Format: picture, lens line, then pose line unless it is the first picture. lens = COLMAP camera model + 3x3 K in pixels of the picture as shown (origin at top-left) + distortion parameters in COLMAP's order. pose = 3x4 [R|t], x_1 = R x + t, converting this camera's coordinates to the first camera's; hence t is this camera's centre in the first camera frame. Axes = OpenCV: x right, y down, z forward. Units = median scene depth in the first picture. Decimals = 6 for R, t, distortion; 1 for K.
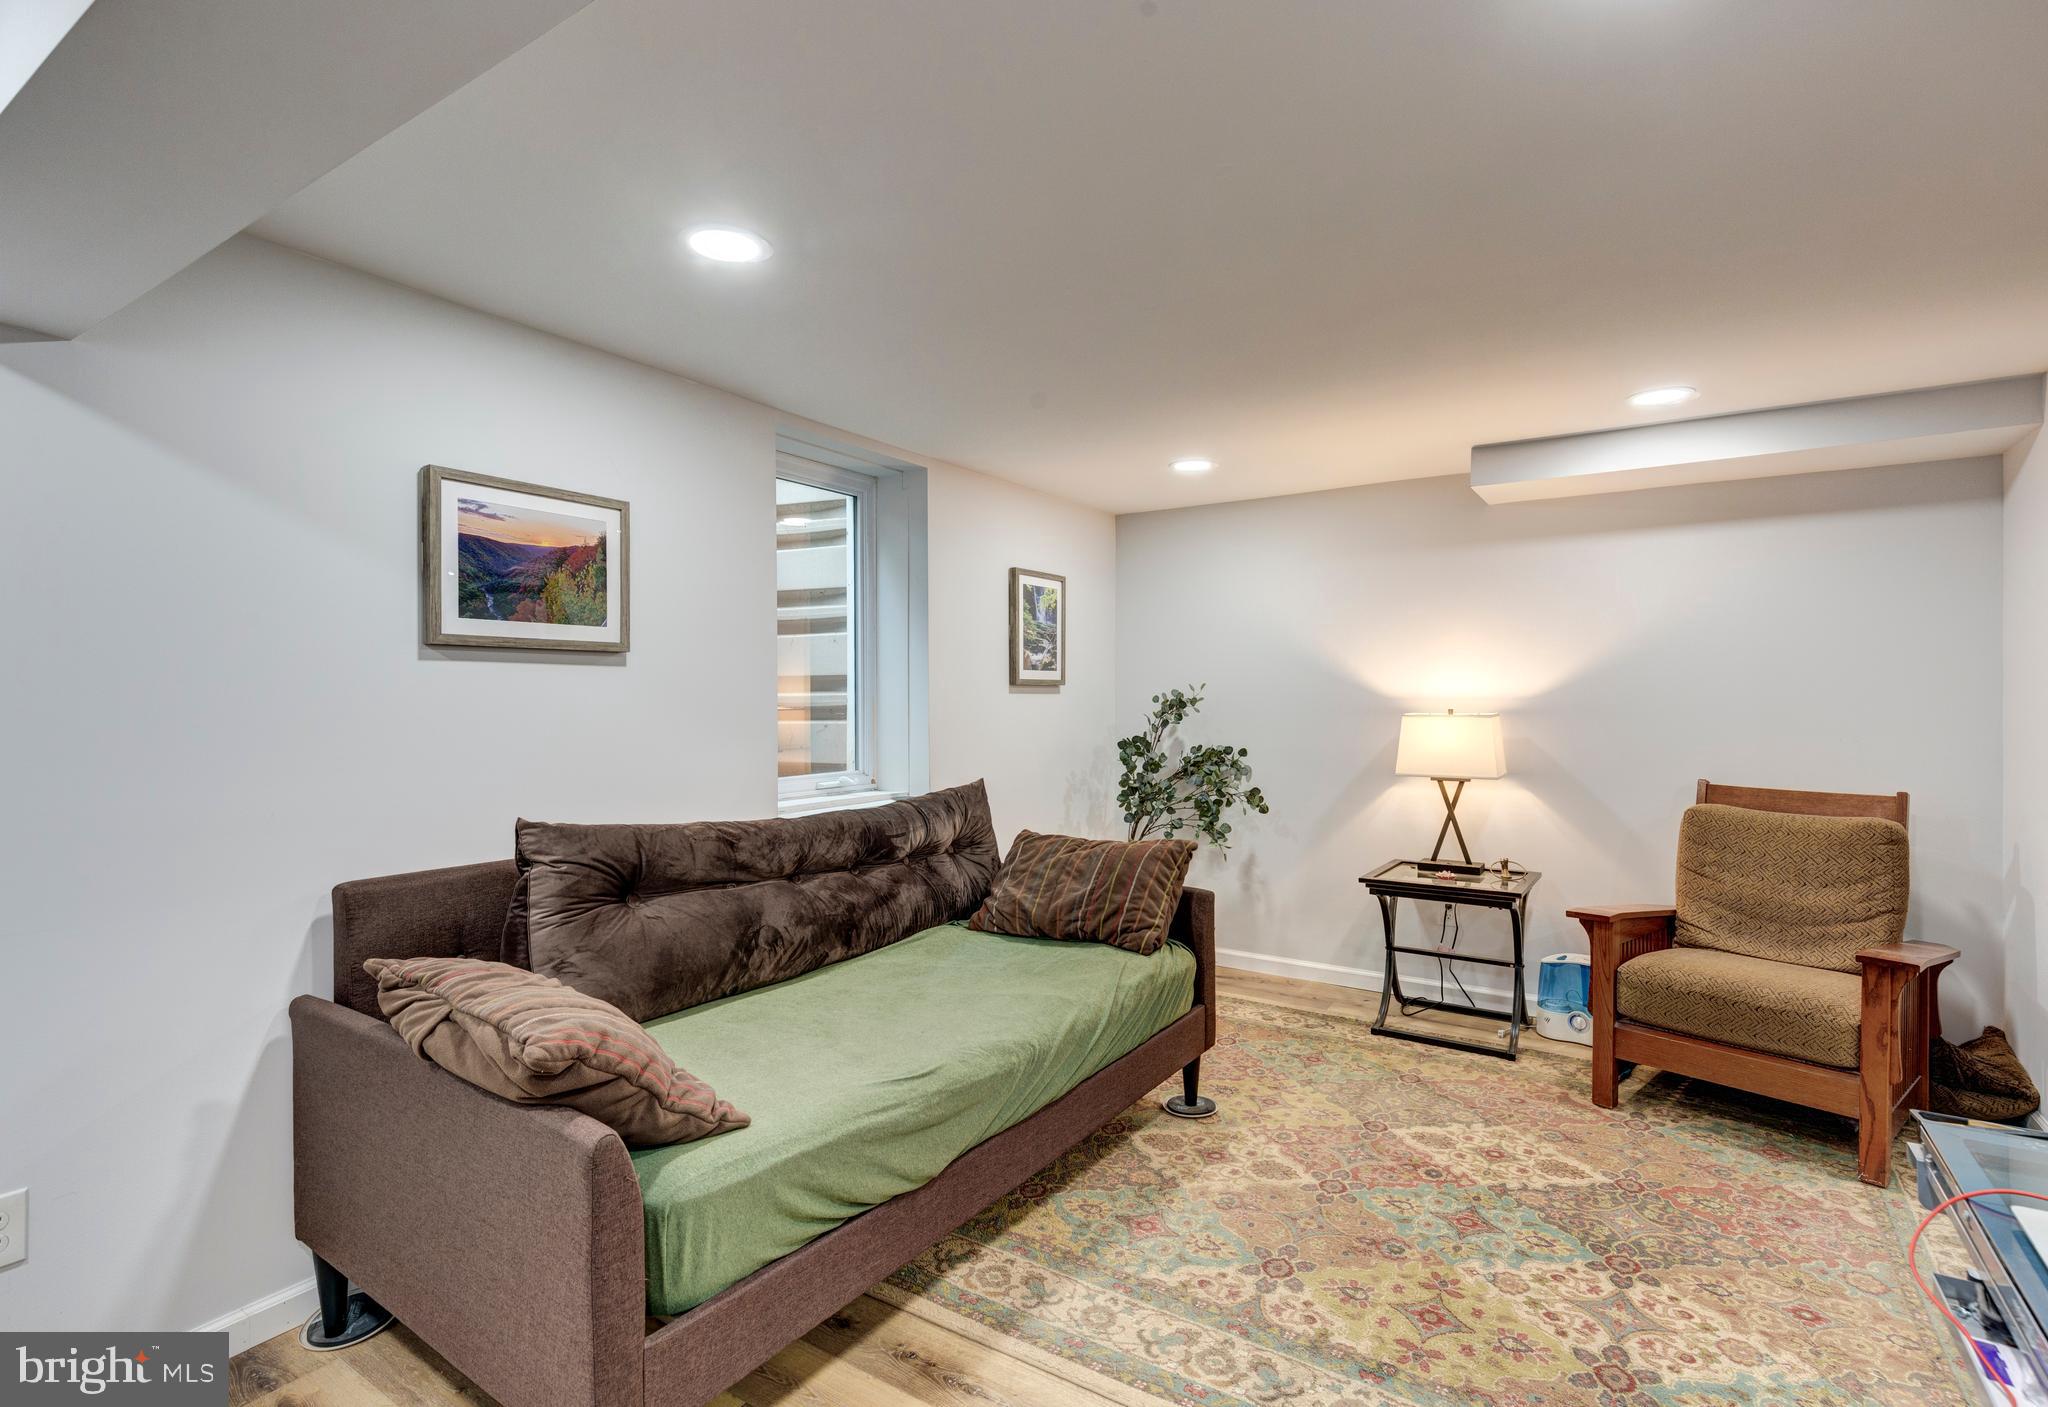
lens RADIAL K [[958.6, 0, 1025.6], [0, 958.6, 701.1], [0, 0, 1]] dist [-0.000717, -0.000043]
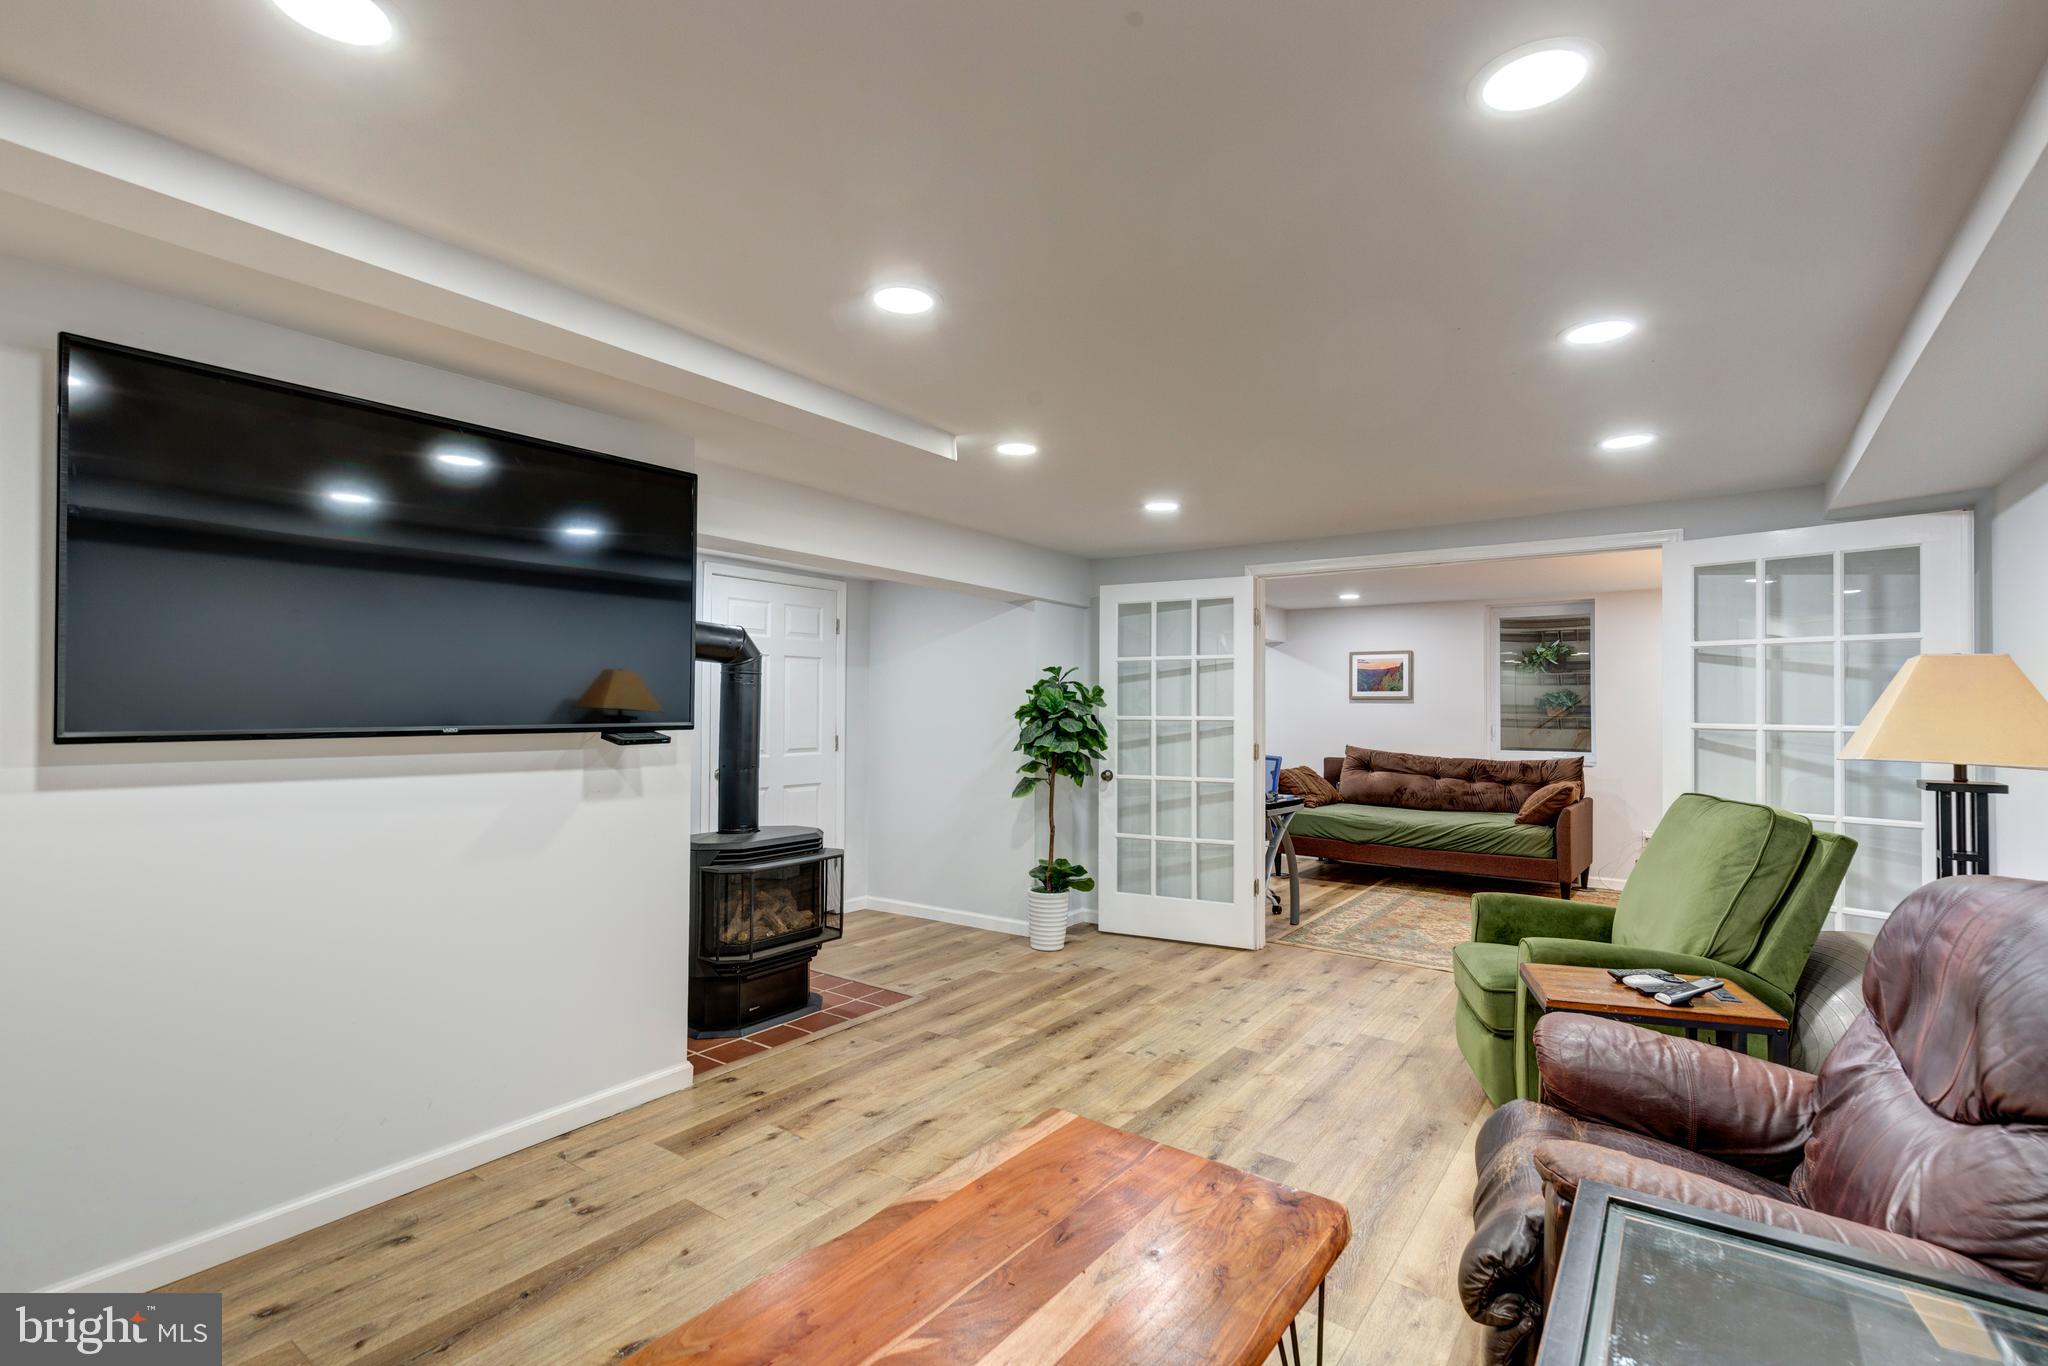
lens RADIAL K [[927.7, 0, 1022.3], [0, 927.7, 691.7], [0, 0, 1]] dist [0.004932, -0.001367]
pose [[-0.052454, -0.016386, -0.998489, 2.638747], [-0.011377, 0.999810, -0.015810, -0.013829], [0.998559, 0.010531, -0.052630, -0.092589]]
